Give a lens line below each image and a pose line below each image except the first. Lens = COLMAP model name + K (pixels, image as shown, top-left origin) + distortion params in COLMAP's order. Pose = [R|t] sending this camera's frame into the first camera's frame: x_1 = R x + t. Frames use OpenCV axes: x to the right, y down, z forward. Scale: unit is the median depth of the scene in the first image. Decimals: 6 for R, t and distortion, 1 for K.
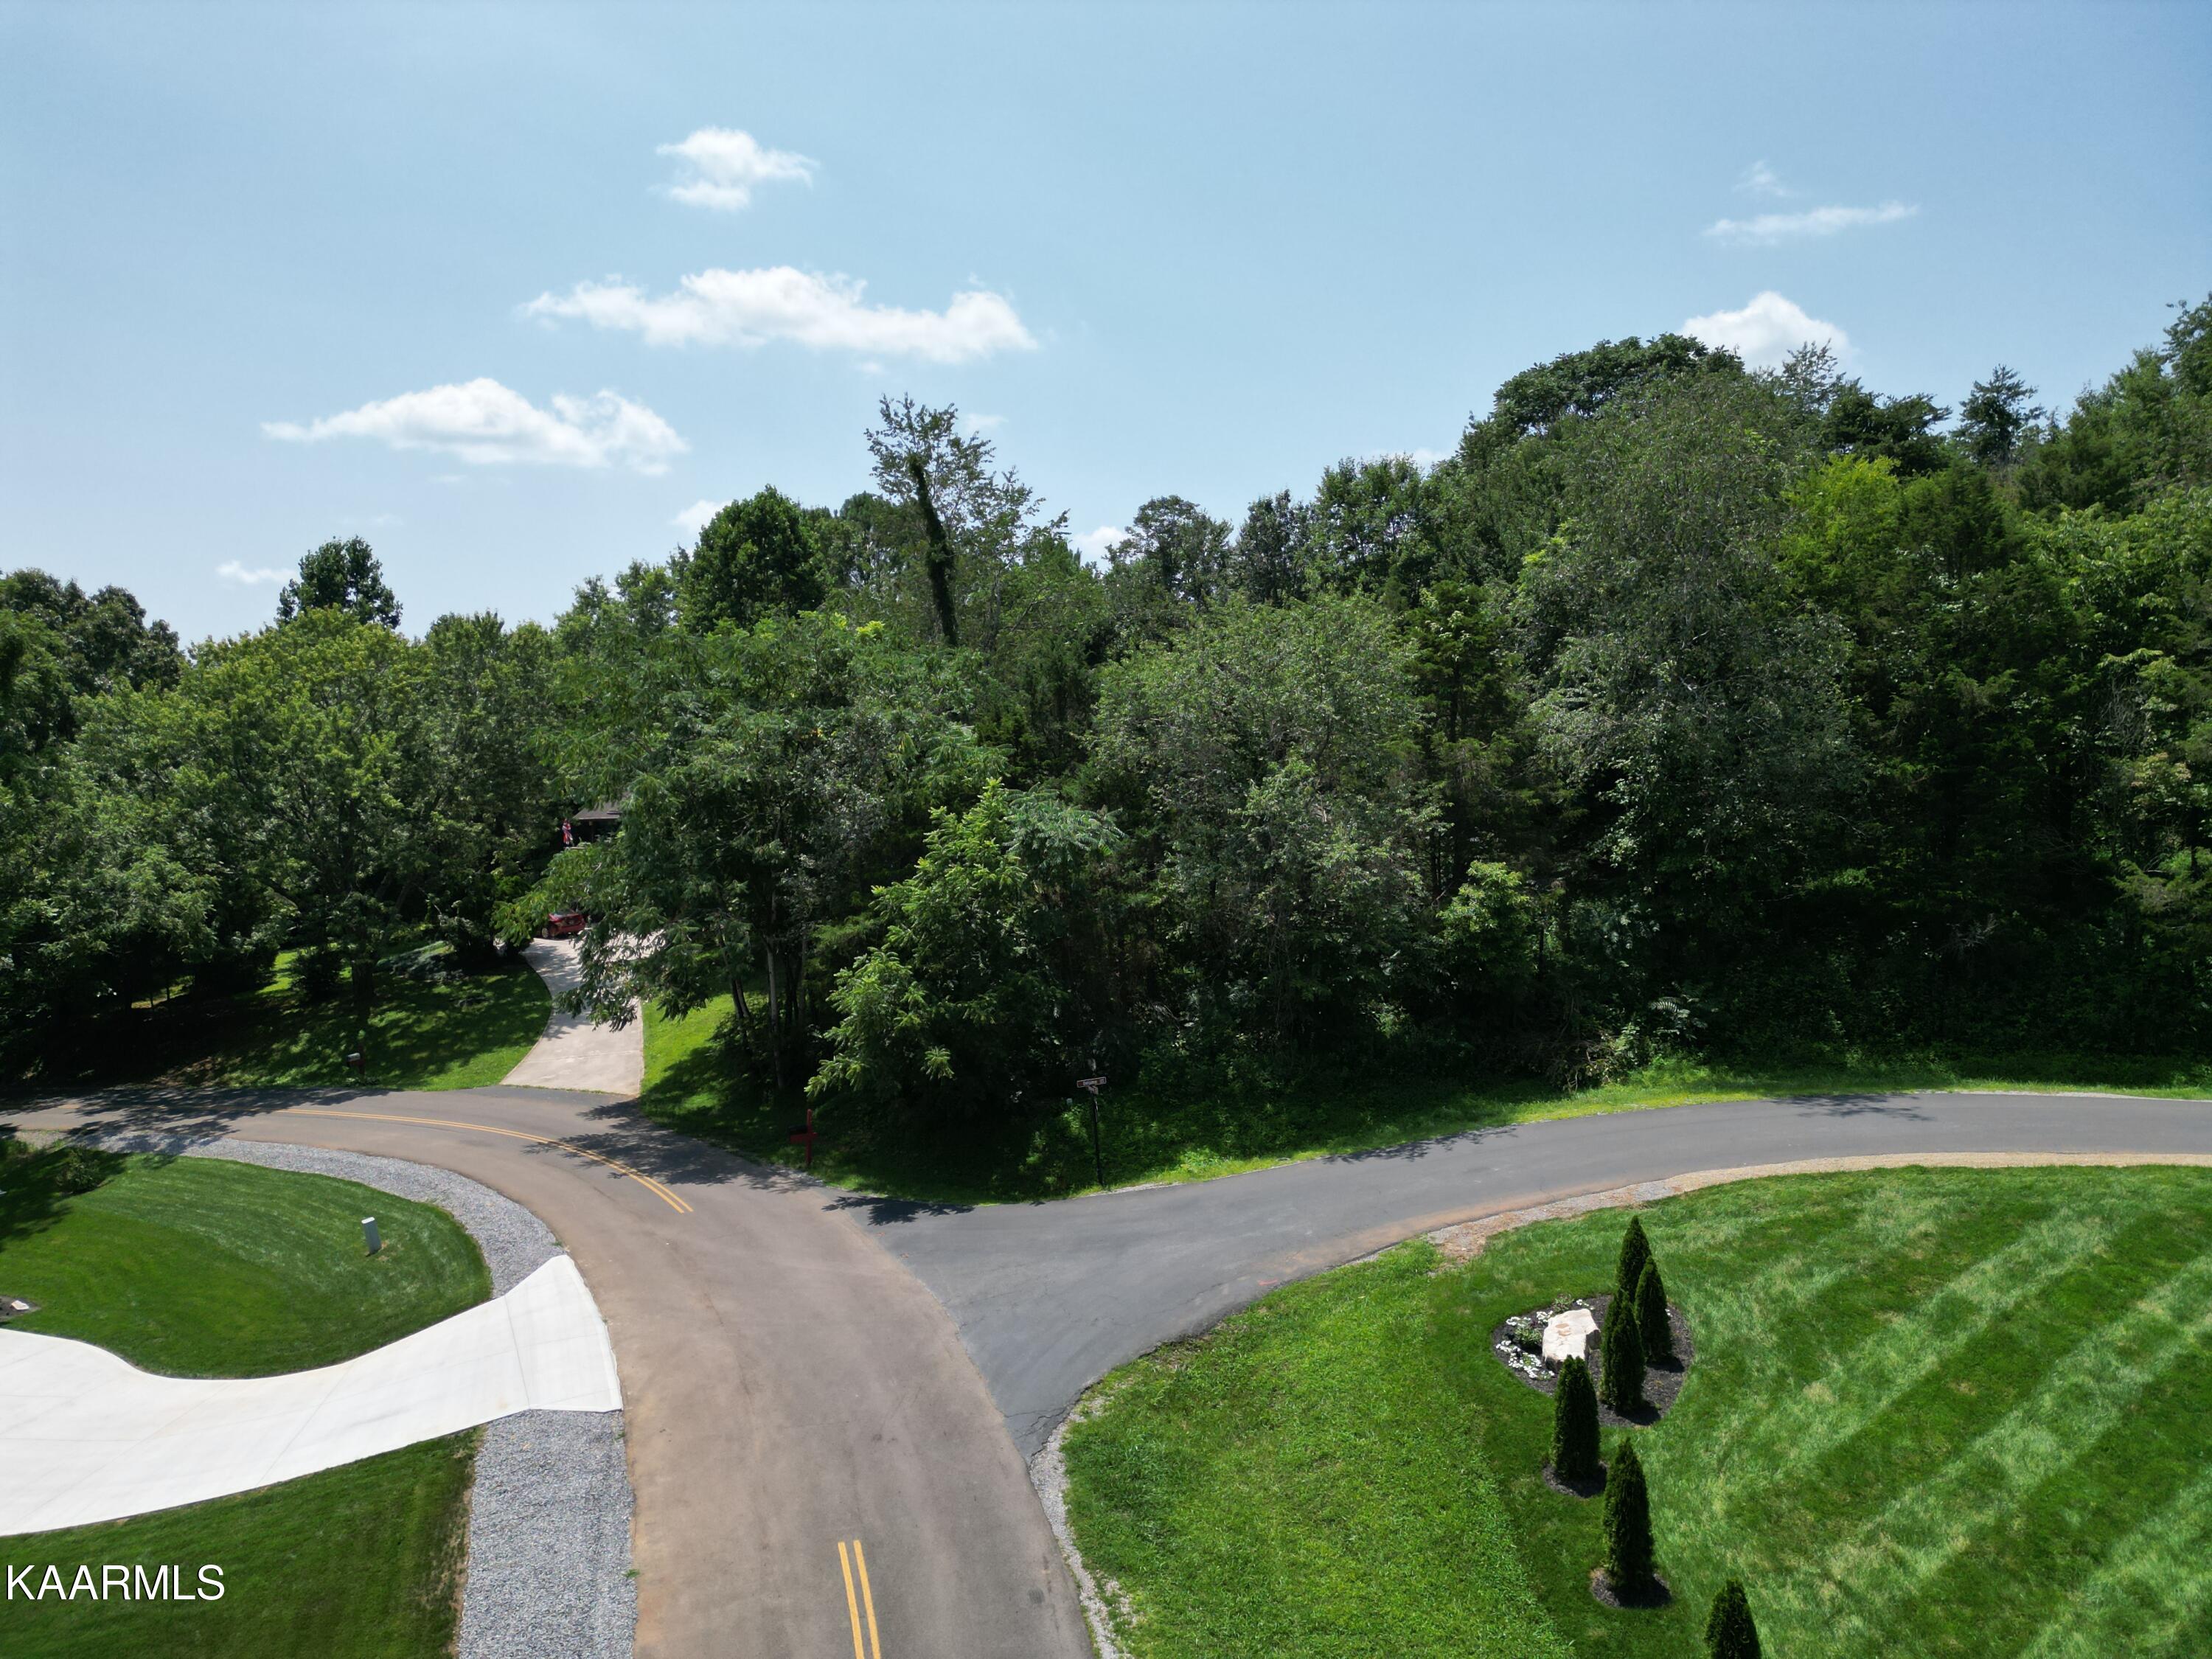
lens RADIAL K [[1541.5, 0, 1097.6], [0, 1541.5, 825.6], [0, 0, 1]] dist [0.114789, -0.127449]
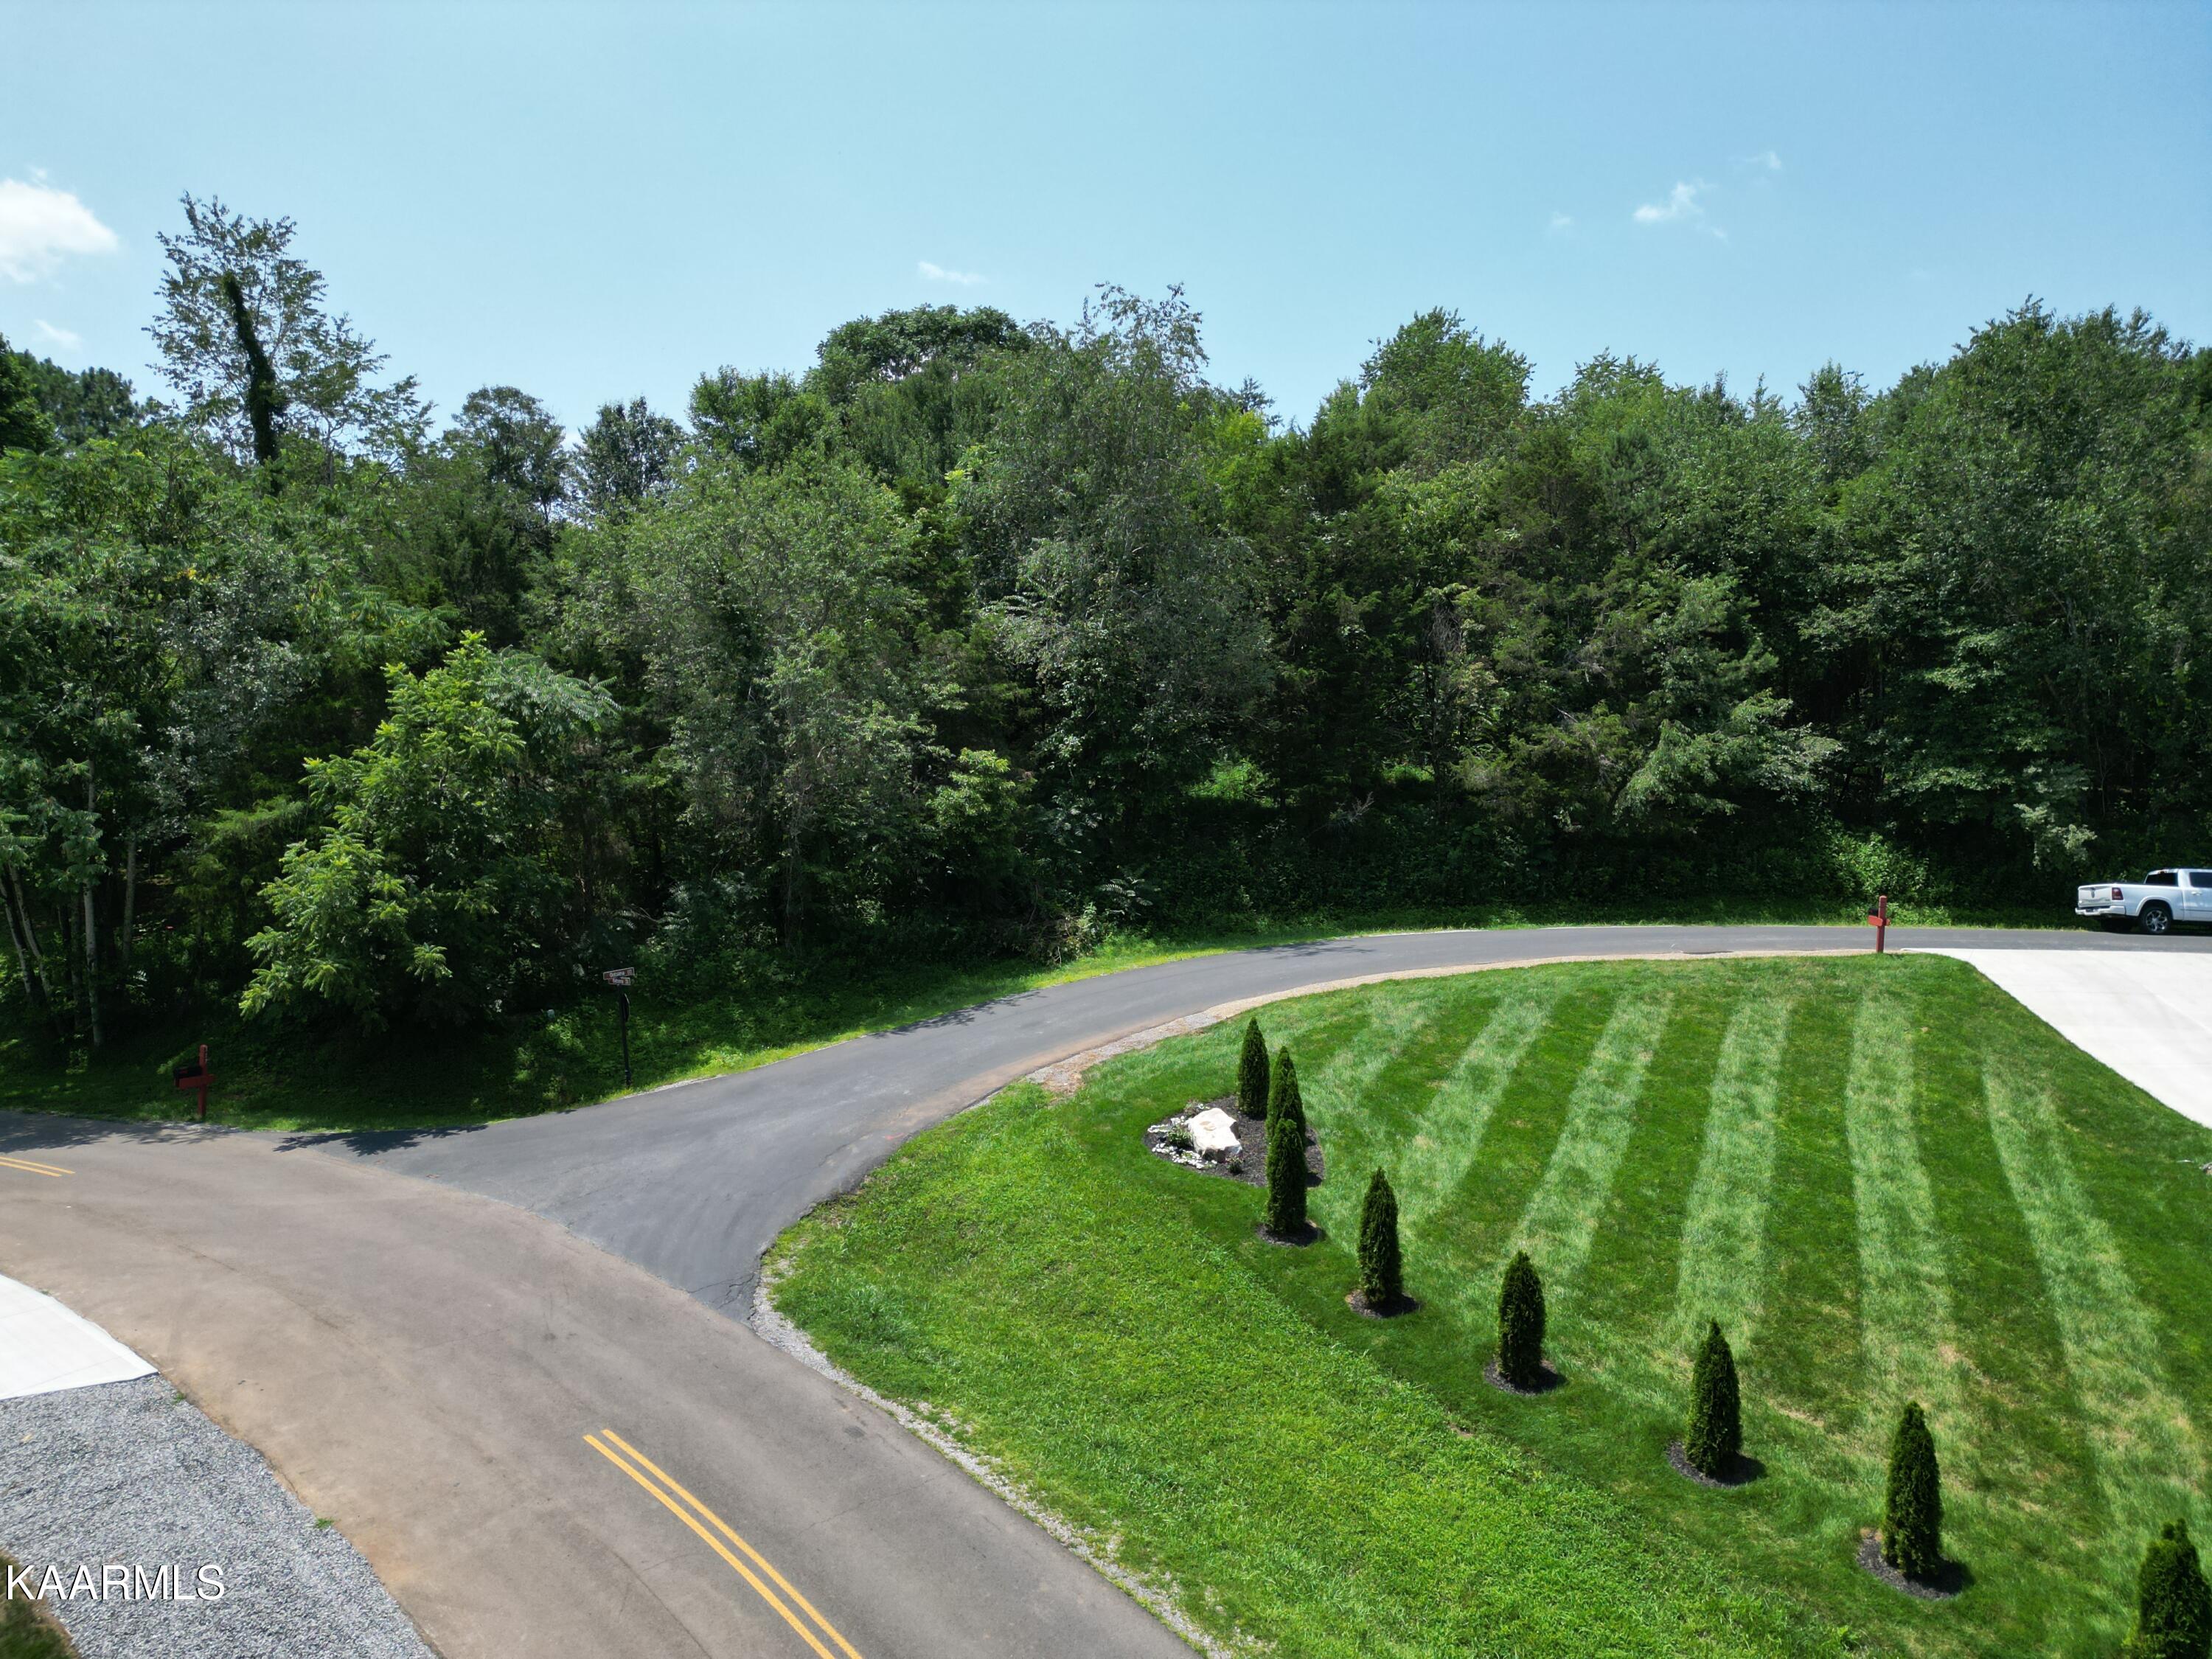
lens RADIAL K [[1541.5, 0, 1097.6], [0, 1541.5, 825.6], [0, 0, 1]] dist [0.114789, -0.127449]
pose [[0.868486, -0.008910, 0.495634, -0.190864], [0.009799, 0.999952, 0.000806, 0.076341], [-0.495617, 0.004156, 0.868531, 0.080018]]
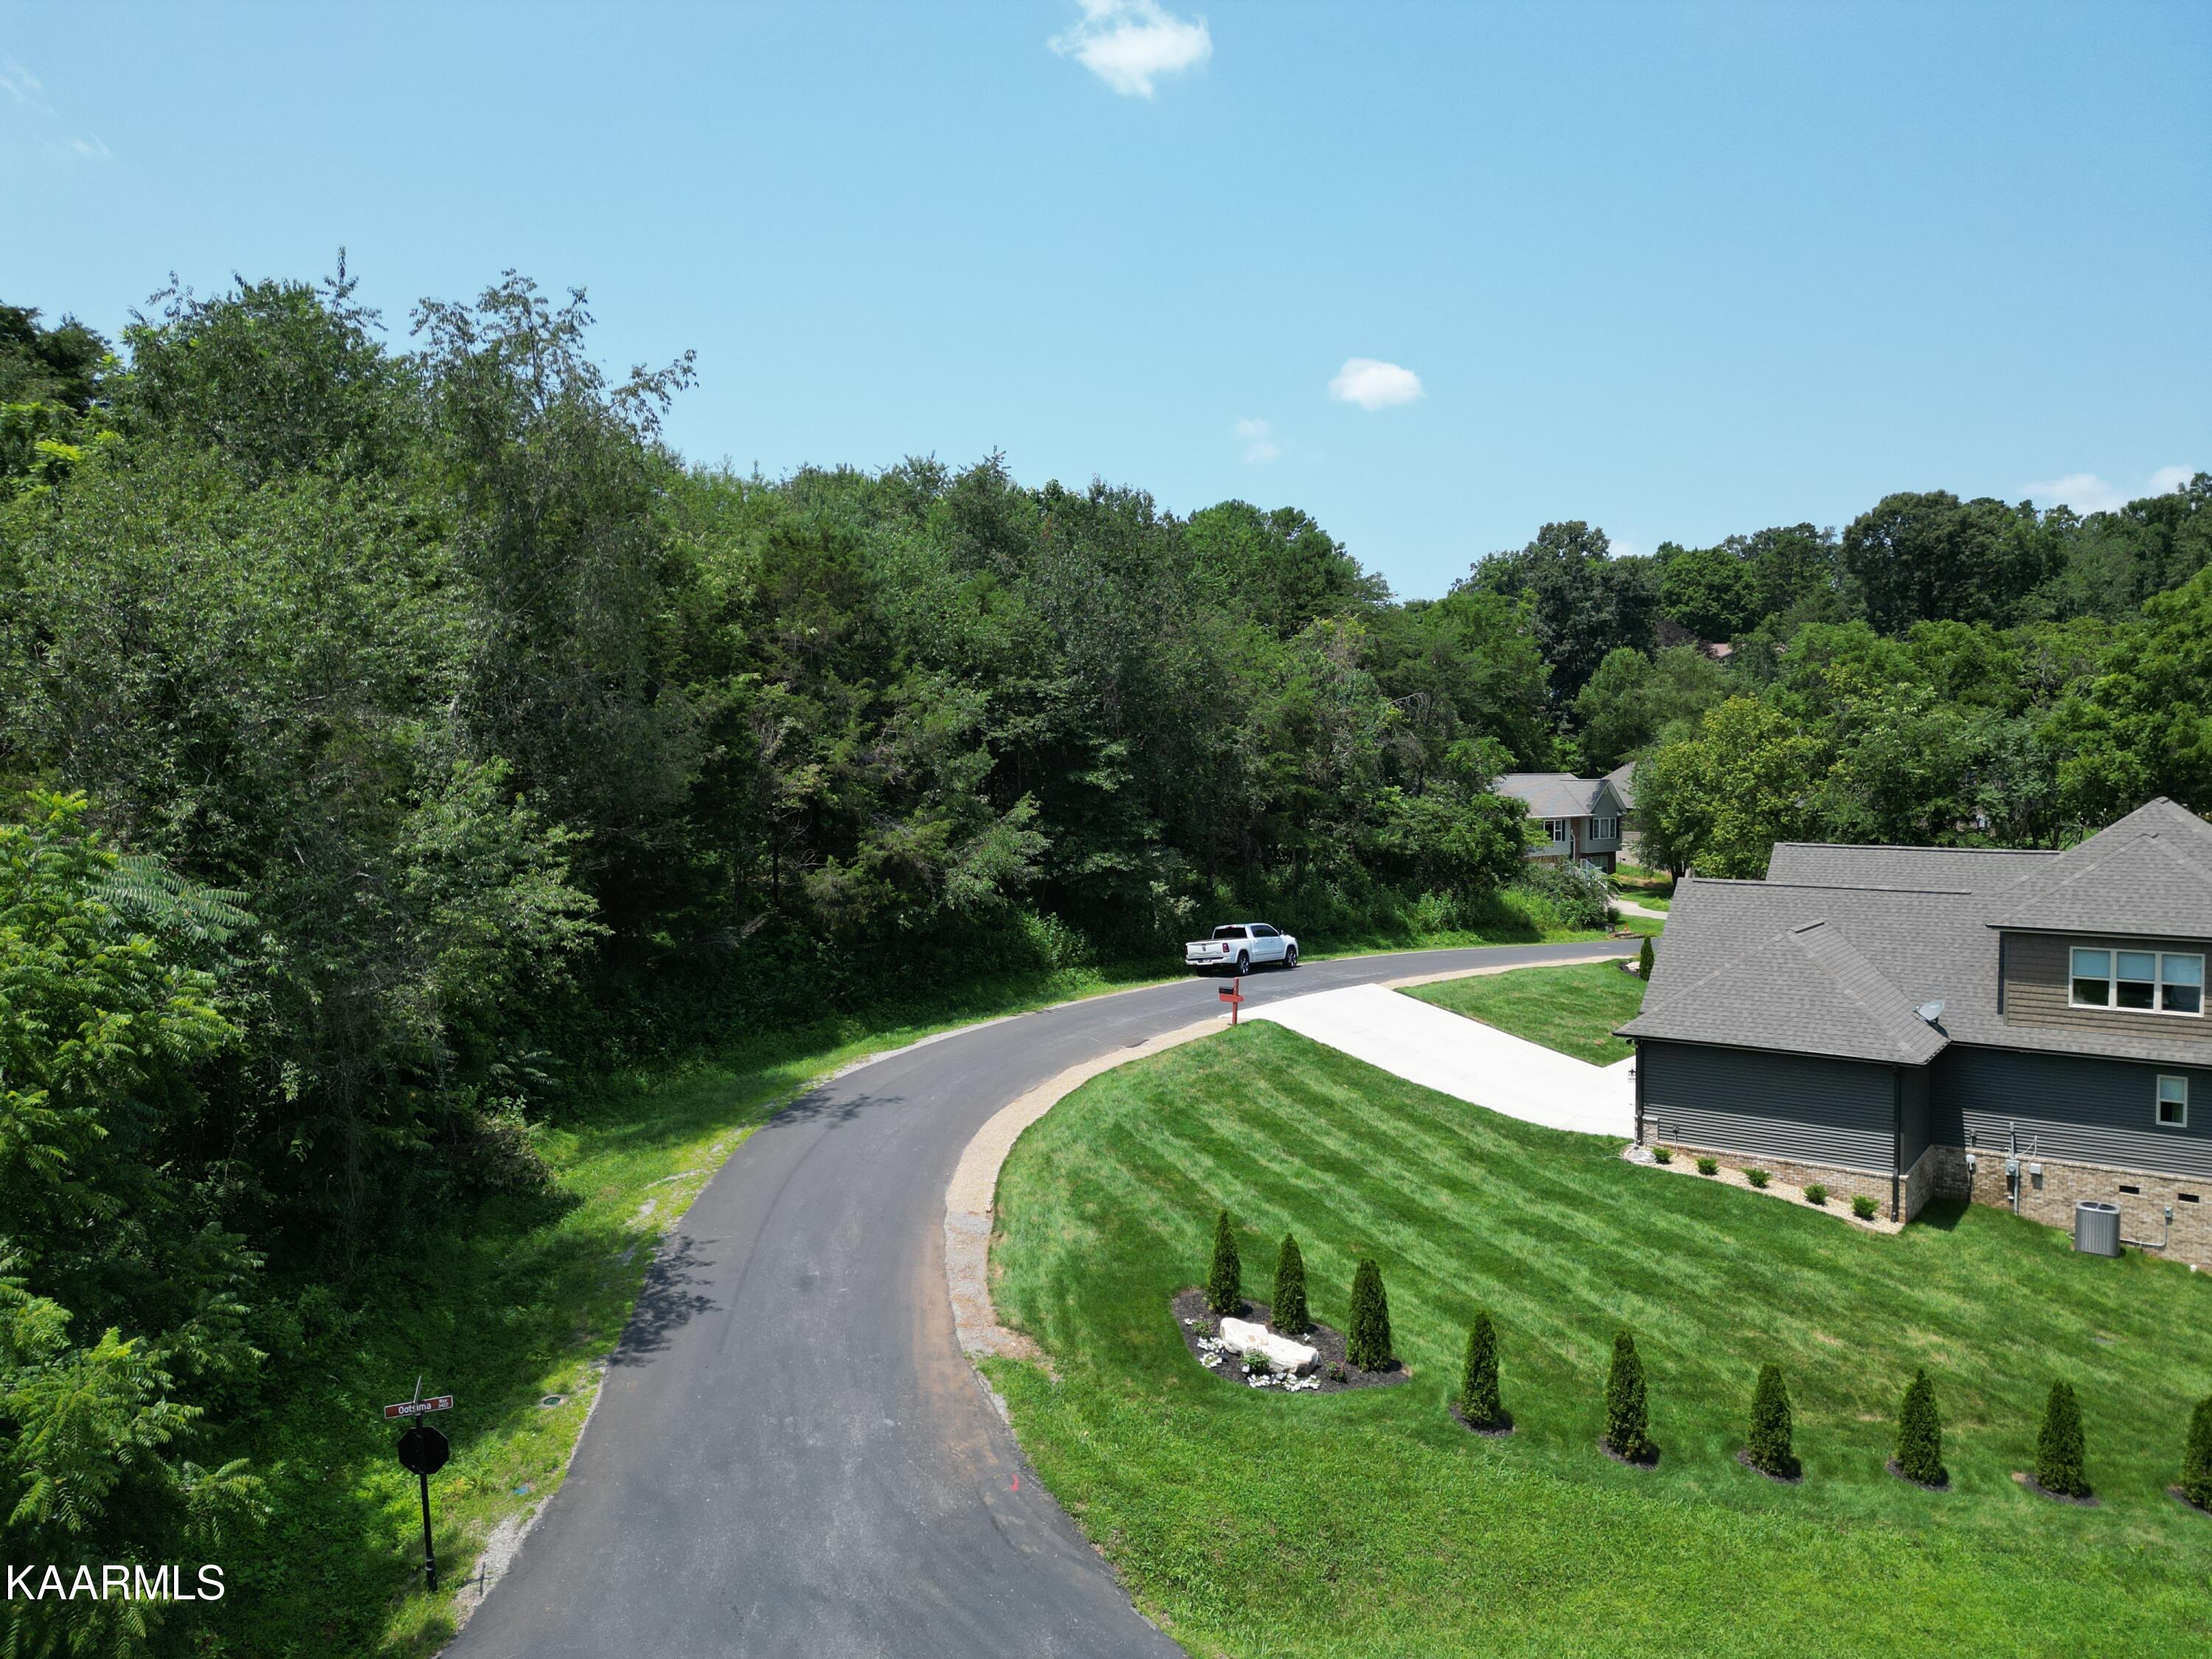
lens RADIAL K [[1541.5, 0, 1097.6], [0, 1541.5, 825.6], [0, 0, 1]] dist [0.114789, -0.127449]
pose [[0.078124, -0.029811, 0.996498, -0.445771], [0.041891, 0.998768, 0.026595, -0.021577], [-0.996063, 0.039667, 0.079277, 0.675596]]
